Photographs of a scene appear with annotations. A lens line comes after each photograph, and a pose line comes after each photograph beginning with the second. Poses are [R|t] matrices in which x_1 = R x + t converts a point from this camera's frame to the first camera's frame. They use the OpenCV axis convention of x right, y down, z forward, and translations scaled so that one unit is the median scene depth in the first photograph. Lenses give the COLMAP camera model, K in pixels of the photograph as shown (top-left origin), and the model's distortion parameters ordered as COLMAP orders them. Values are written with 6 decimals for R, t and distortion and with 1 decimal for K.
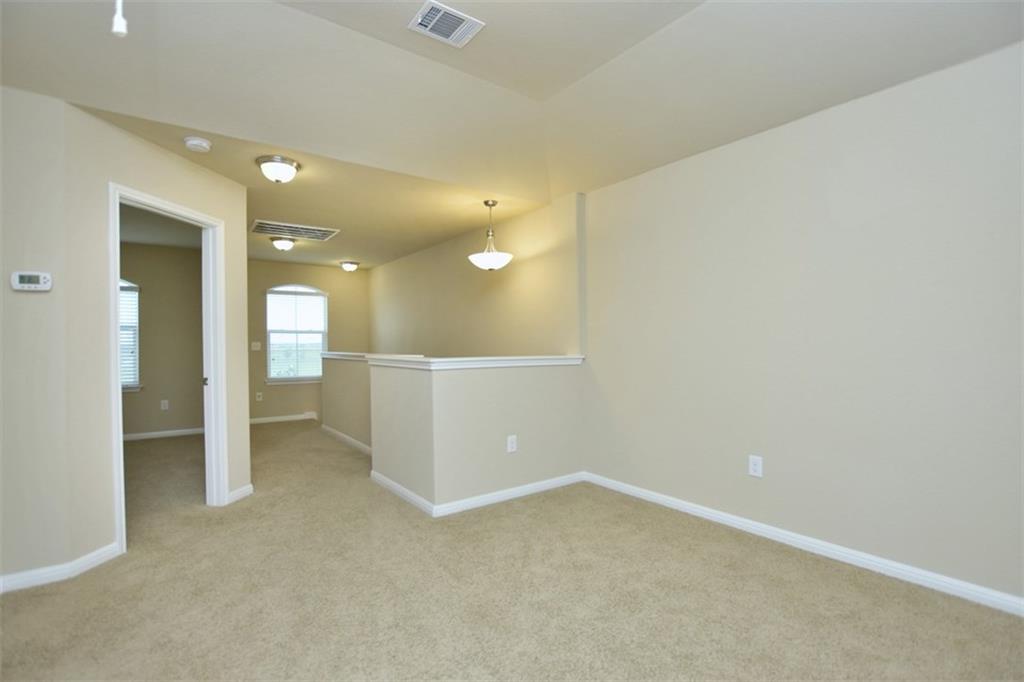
lens RADIAL K [[470.3, 0, 510.1], [0, 470.3, 347.1], [0, 0, 1]] dist [-0.001650, -0.000379]
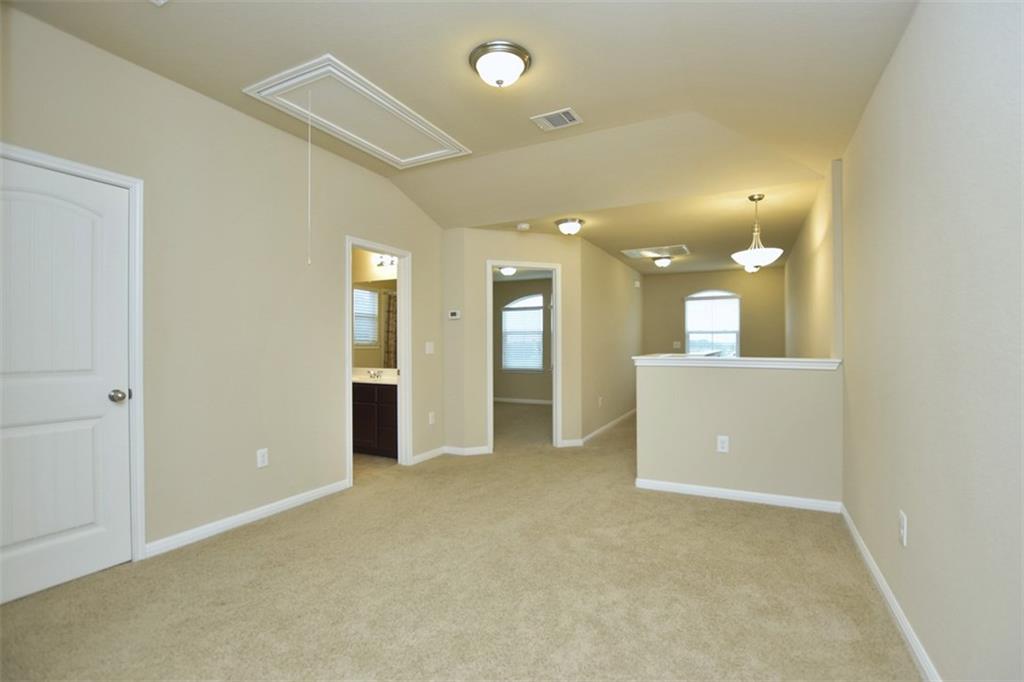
lens RADIAL K [[470.3, 0, 515.6], [0, 470.3, 335.2], [0, 0, 1]] dist [-0.001650, -0.000379]
pose [[0.463028, -0.011588, -0.886268, 0.579805], [-0.008075, 0.999818, -0.017292, -0.004516], [0.886307, 0.015164, 0.462851, 0.122878]]
